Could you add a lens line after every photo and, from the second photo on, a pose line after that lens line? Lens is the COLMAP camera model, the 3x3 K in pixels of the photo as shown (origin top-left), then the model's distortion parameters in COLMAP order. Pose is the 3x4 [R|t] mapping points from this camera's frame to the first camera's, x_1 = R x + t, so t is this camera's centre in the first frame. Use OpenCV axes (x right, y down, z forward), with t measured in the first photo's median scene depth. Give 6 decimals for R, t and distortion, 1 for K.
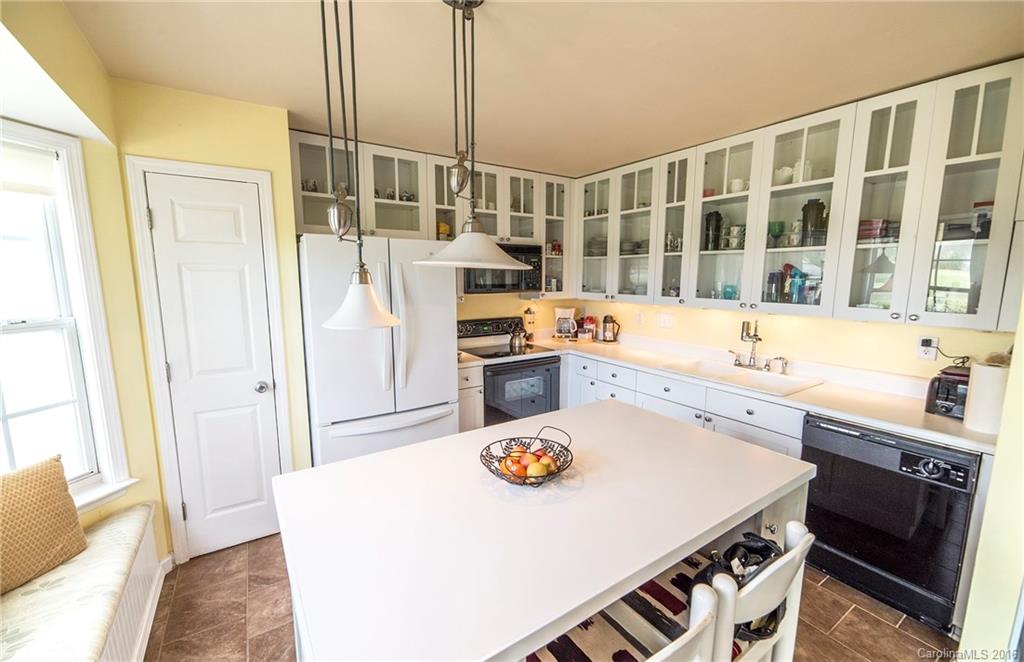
lens RADIAL K [[413.3, 0, 513.3], [0, 413.3, 331.3], [0, 0, 1]] dist [-0.000827, -0.000270]
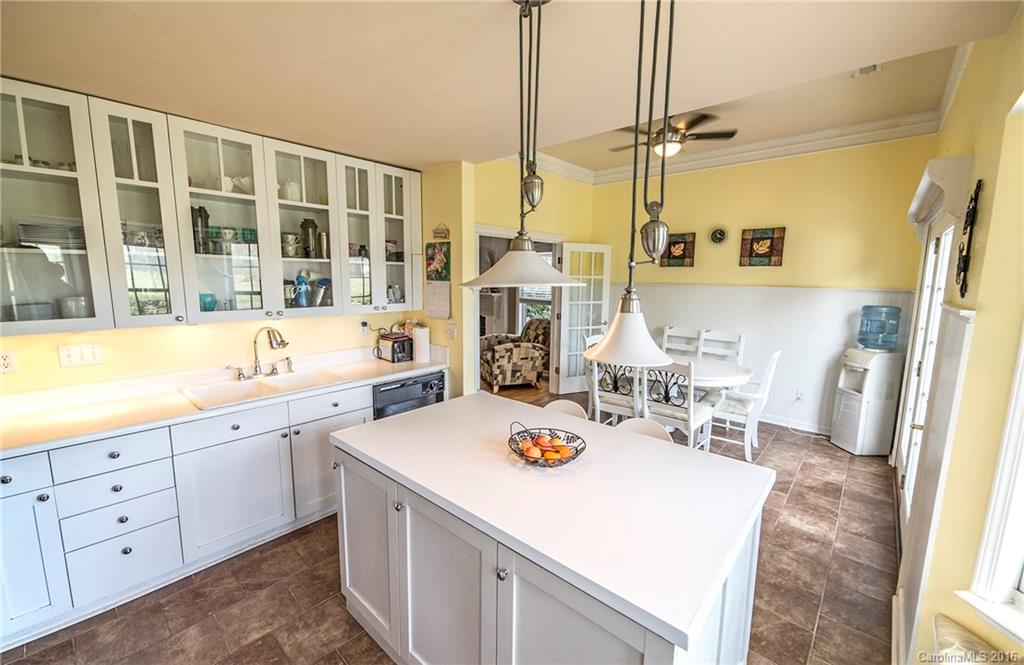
lens RADIAL K [[413.3, 0, 513.3], [0, 413.3, 332.8], [0, 0, 1]] dist [-0.000827, -0.000270]
pose [[-0.255469, -0.136699, 0.957105, -0.469480], [0.122040, 0.977476, 0.172183, -0.101797], [-0.959084, 0.160793, -0.233032, 0.592272]]
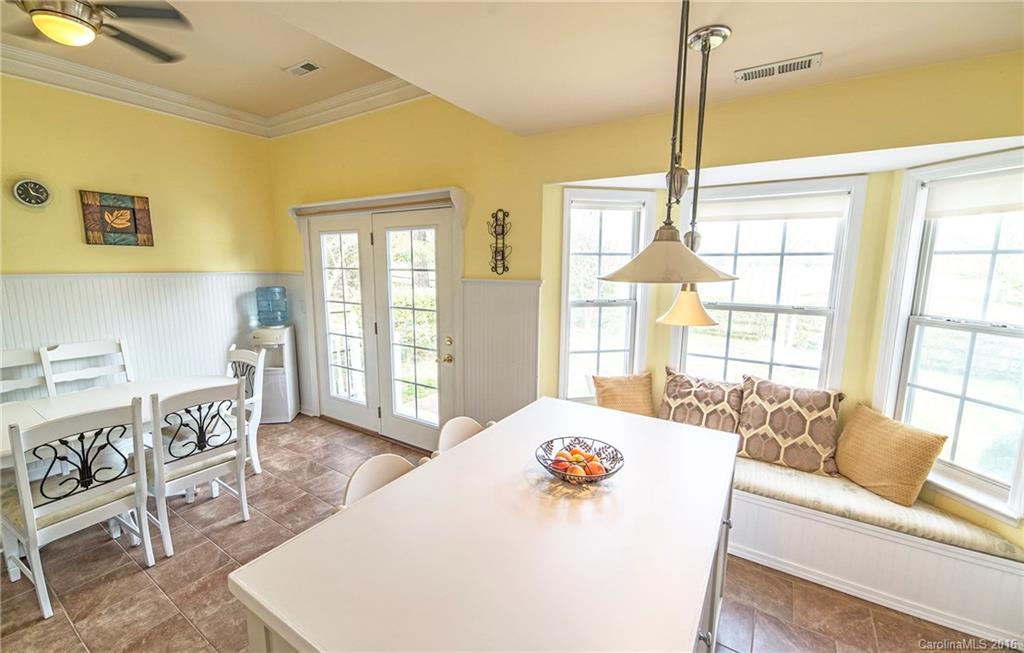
lens RADIAL K [[416.3, 0, 512.0], [0, 416.3, 326.5], [0, 0, 1]] dist [0.000149, 0.000118]
pose [[-0.912527, 0.050788, -0.405852, 0.271830], [-0.066296, 0.960774, 0.269291, -0.131373], [0.403609, 0.272642, -0.873365, 0.796066]]
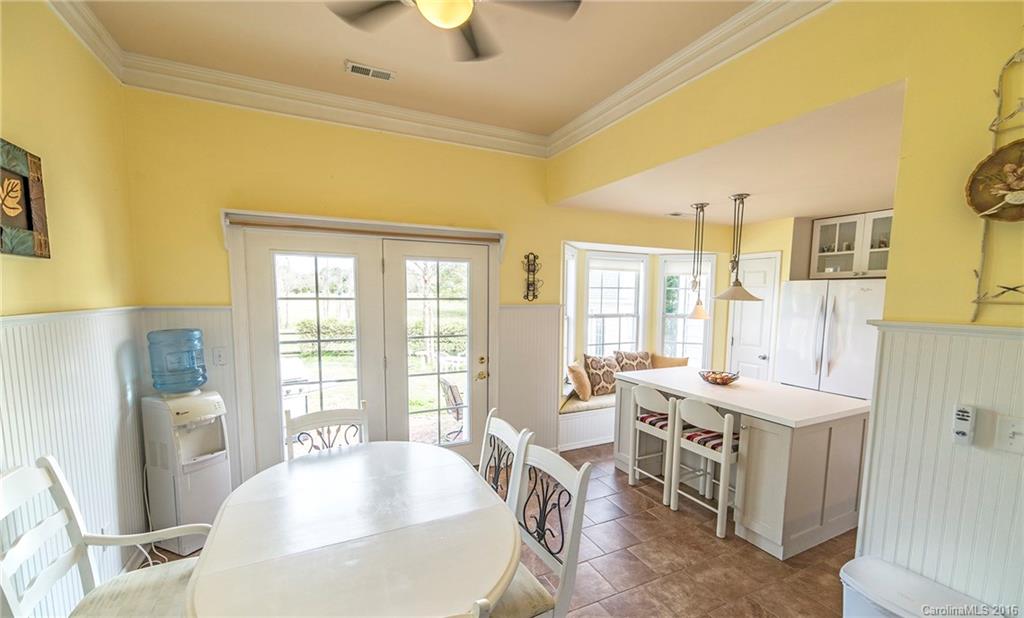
lens RADIAL K [[409.8, 0, 512.0], [0, 409.8, 335.0], [0, 0, 1]] dist [-0.000035, 0.000062]
pose [[-0.135334, 0.096232, -0.986116, 1.167733], [-0.143664, 0.982848, 0.115629, -0.020214], [0.980329, 0.157318, -0.119187, 0.016356]]
